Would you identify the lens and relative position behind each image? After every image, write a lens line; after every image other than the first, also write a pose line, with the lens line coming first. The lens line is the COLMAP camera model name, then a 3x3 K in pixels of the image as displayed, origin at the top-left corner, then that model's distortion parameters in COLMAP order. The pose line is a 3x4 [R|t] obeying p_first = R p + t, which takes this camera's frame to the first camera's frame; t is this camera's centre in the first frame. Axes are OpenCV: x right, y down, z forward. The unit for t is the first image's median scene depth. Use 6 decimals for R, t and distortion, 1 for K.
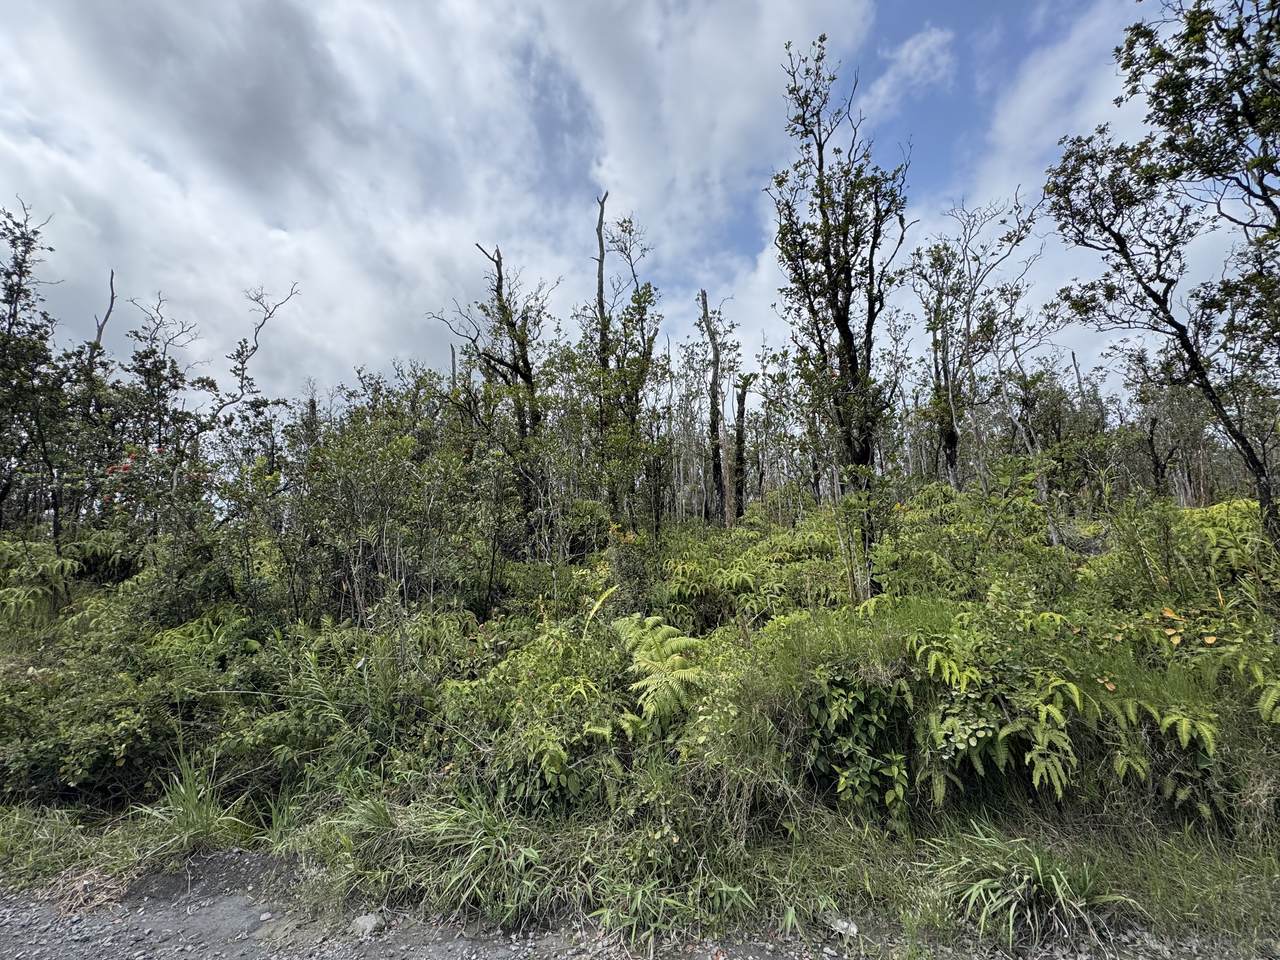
lens RADIAL K [[517.1, 0, 640.0], [0, 517.1, 480.0], [0, 0, 1]] dist [-0.000998, -0.000464]
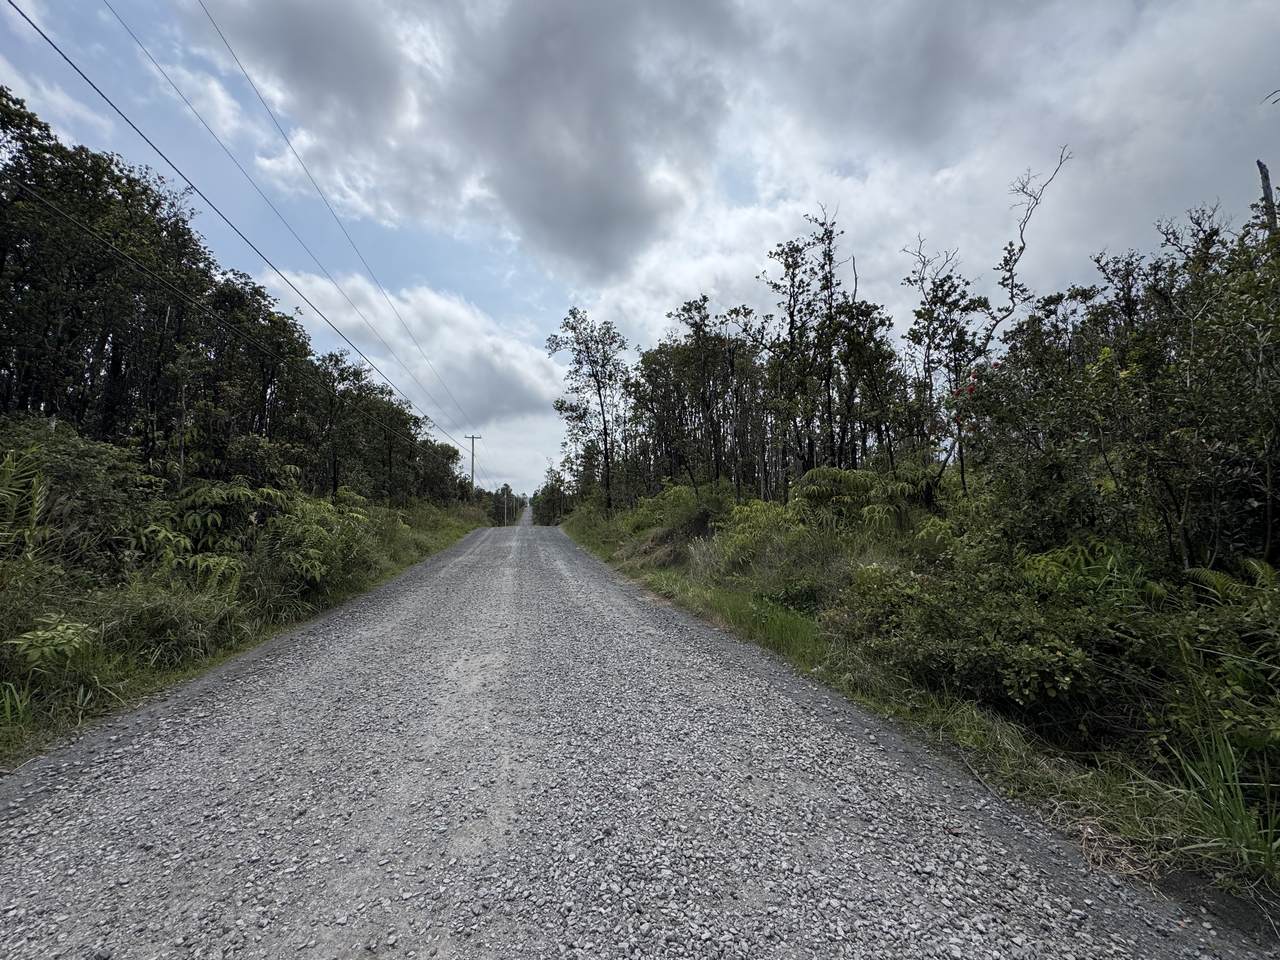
lens RADIAL K [[517.1, 0, 640.0], [0, 517.1, 480.0], [0, 0, 1]] dist [-0.000998, -0.000464]
pose [[0.389265, -0.019090, -0.920928, -0.200250], [0.124156, 0.991749, 0.031921, 0.026606], [0.912720, -0.126765, 0.388423, 0.016709]]
